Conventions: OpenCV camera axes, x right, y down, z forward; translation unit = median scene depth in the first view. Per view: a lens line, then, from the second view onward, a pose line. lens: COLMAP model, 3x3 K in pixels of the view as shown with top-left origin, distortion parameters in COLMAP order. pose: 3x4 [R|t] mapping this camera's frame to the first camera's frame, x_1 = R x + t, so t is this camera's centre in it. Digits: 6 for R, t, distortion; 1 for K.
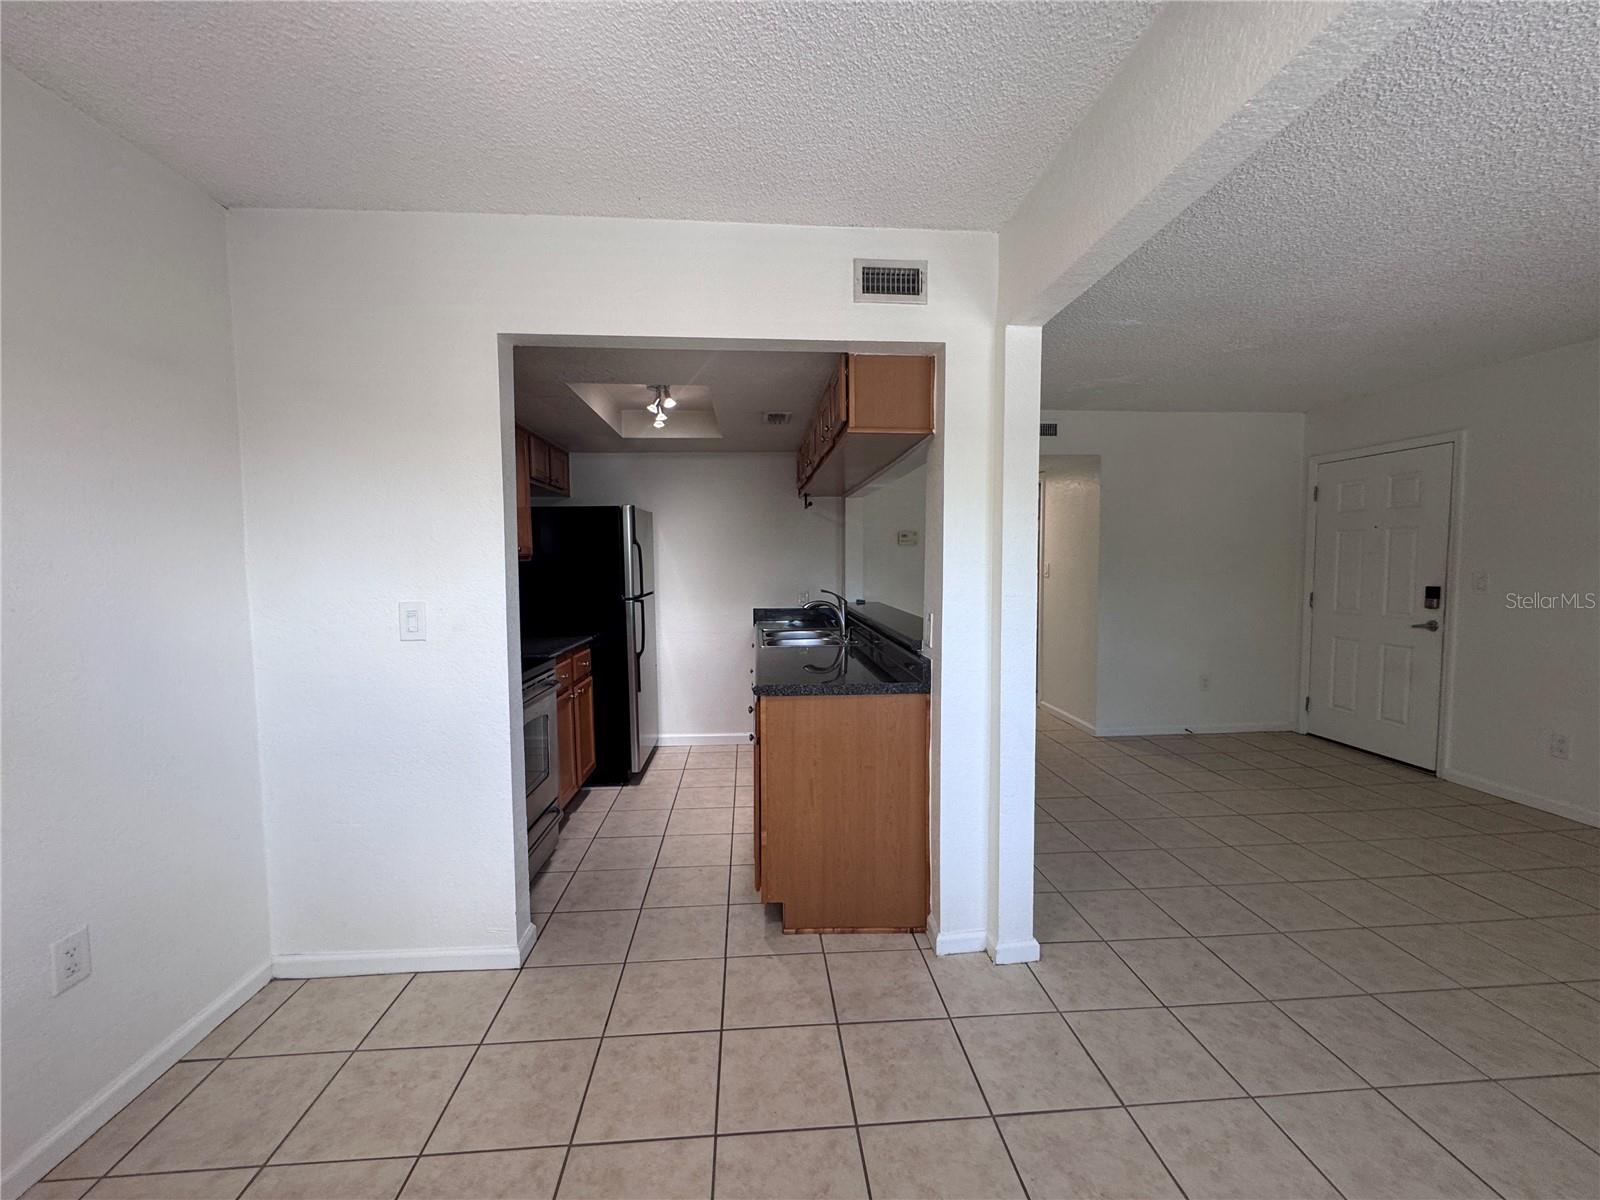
lens RADIAL K [[642.7, 0, 798.7], [0, 642.7, 599.1], [0, 0, 1]] dist [-0.005684, 0.000497]
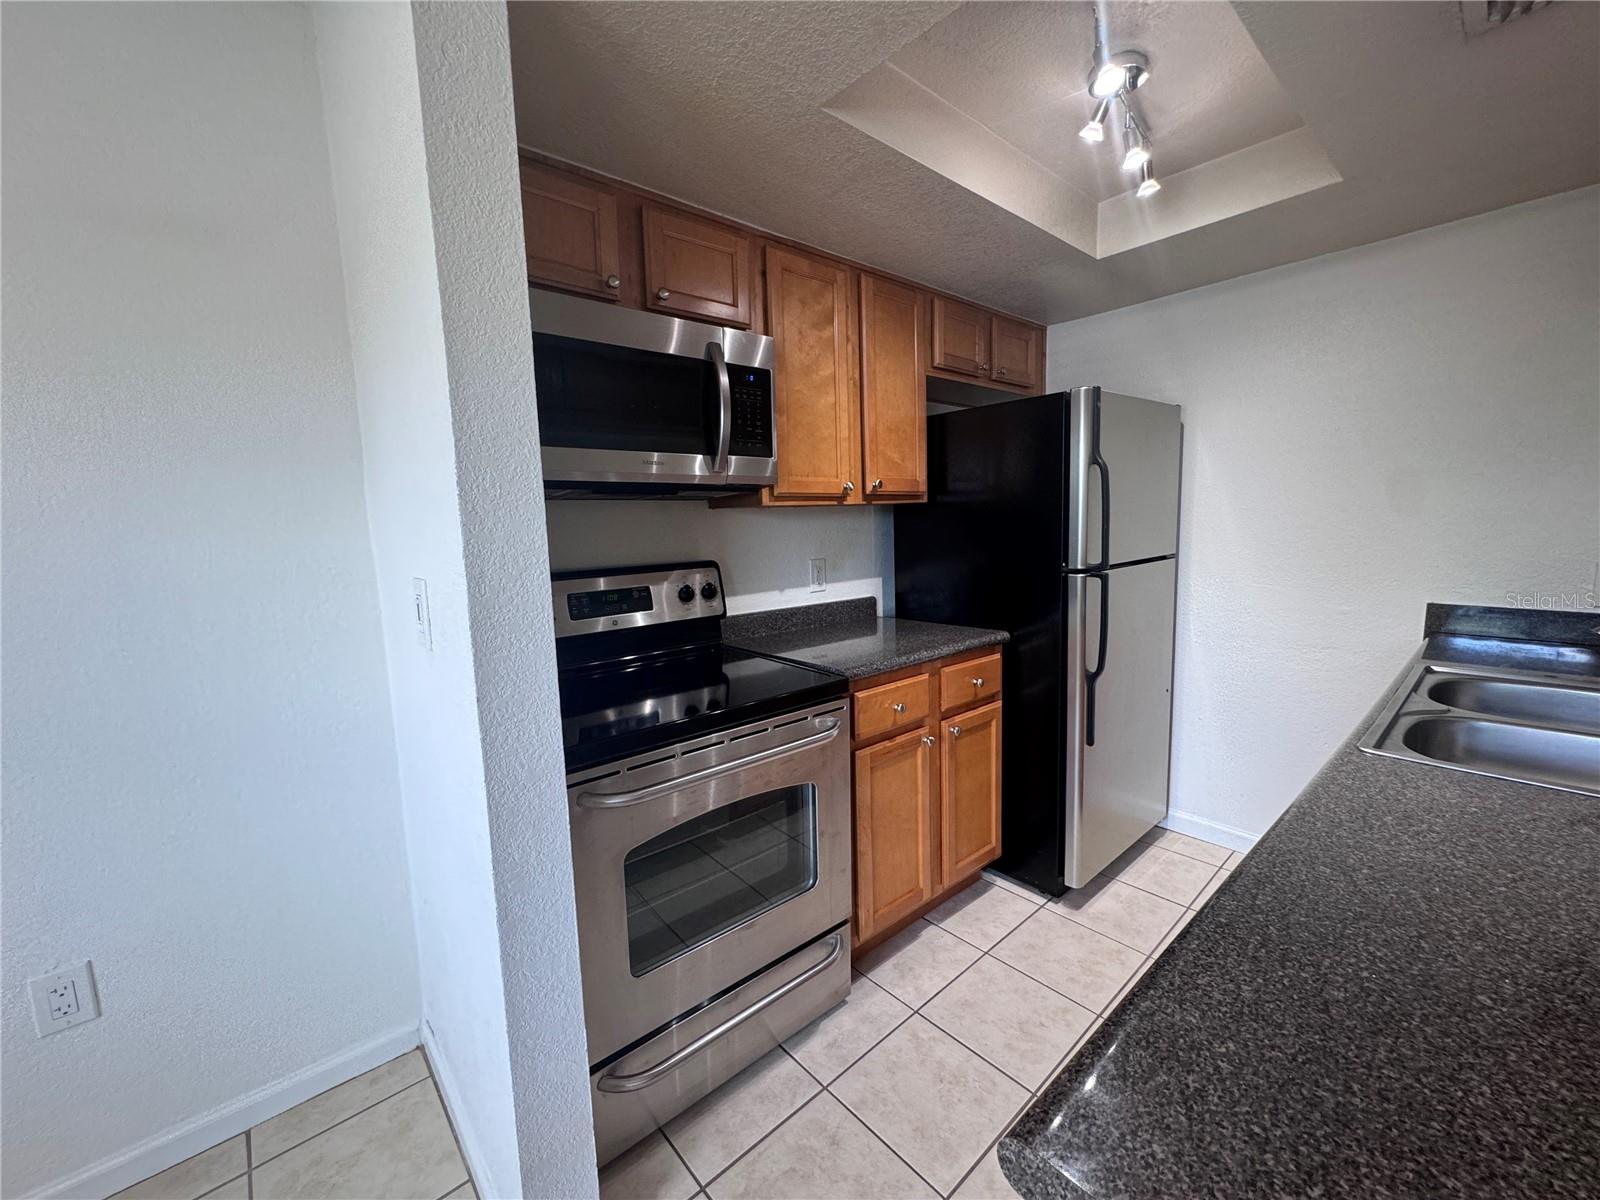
lens RADIAL K [[642.7, 0, 798.7], [0, 642.7, 599.1], [0, 0, 1]] dist [-0.005684, 0.000497]
pose [[0.604293, 0.091405, -0.791502, 0.016270], [-0.026459, 0.995152, 0.094722, -0.020846], [0.796323, -0.036297, 0.603782, 0.496585]]
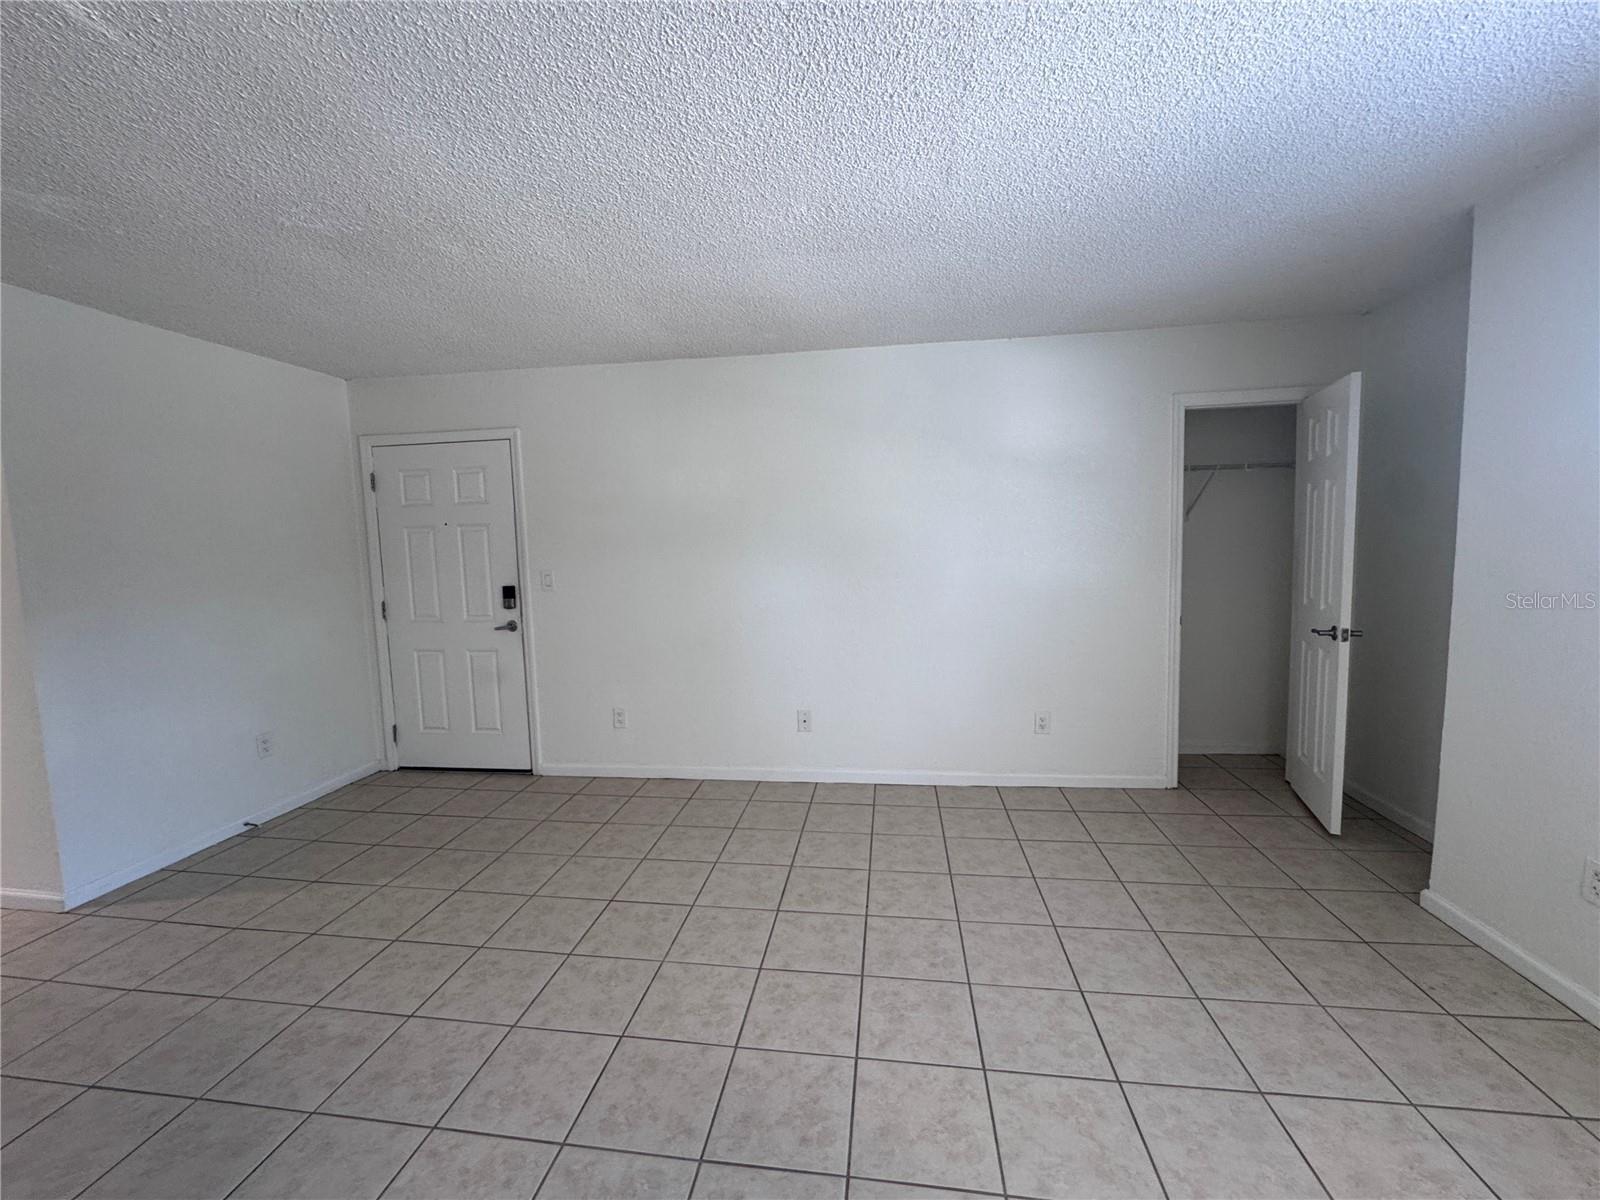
lens RADIAL K [[642.7, 0, 798.7], [0, 642.7, 599.1], [0, 0, 1]] dist [-0.005684, 0.000497]
pose [[0.220121, -0.087963, 0.971498, 0.139092], [0.086440, 0.993767, 0.070394, -0.031613], [-0.971635, 0.068481, 0.226353, 0.358984]]
